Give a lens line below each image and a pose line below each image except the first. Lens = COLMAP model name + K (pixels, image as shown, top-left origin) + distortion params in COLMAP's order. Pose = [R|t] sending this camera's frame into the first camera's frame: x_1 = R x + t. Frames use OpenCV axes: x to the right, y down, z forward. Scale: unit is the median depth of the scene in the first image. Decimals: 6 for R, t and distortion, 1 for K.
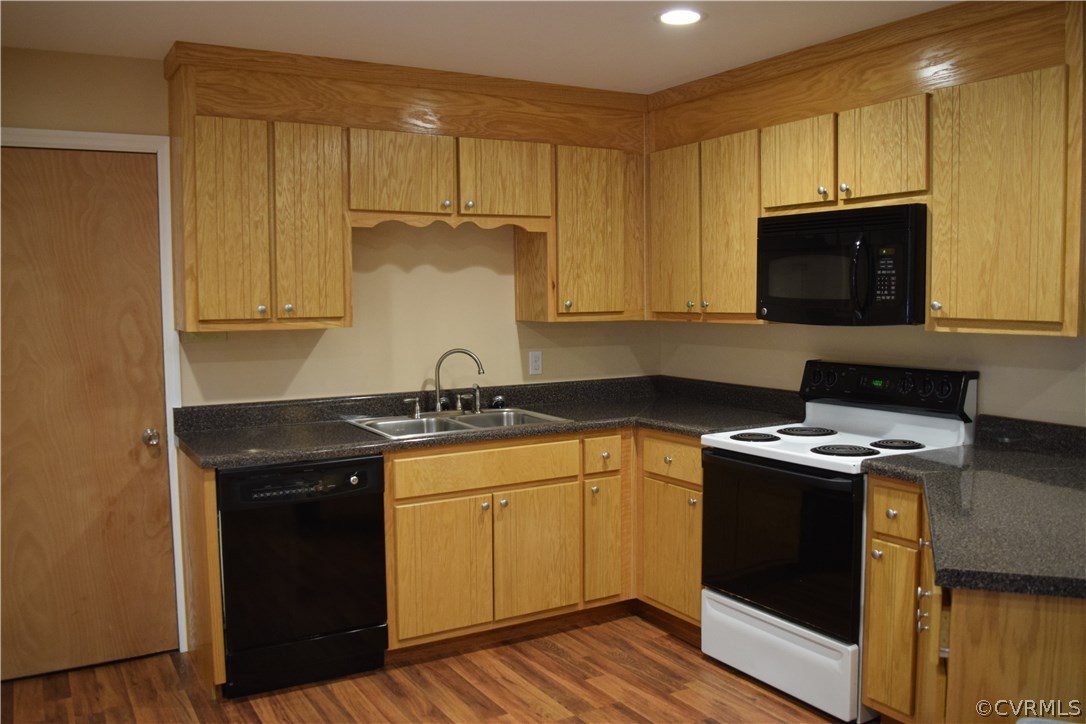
lens RADIAL K [[893.1, 0, 512.5], [0, 893.1, 356.1], [0, 0, 1]] dist [-0.070496, 0.004526]
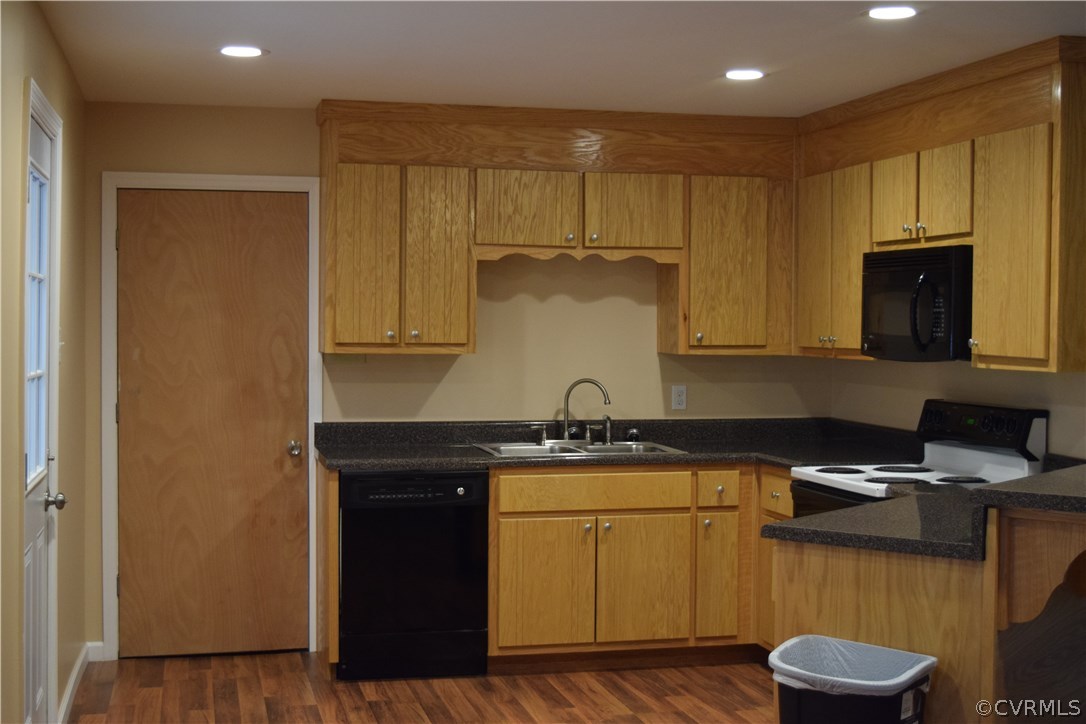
lens RADIAL K [[1546.2, 0, 543.6], [0, 1546.2, 362.8], [0, 0, 1]] dist [0.027416, 0.000000]
pose [[0.958247, 0.024748, -0.284868, 0.439384], [-0.036663, 0.998658, -0.036570, 0.044579], [0.283580, 0.045487, 0.957869, -0.772960]]
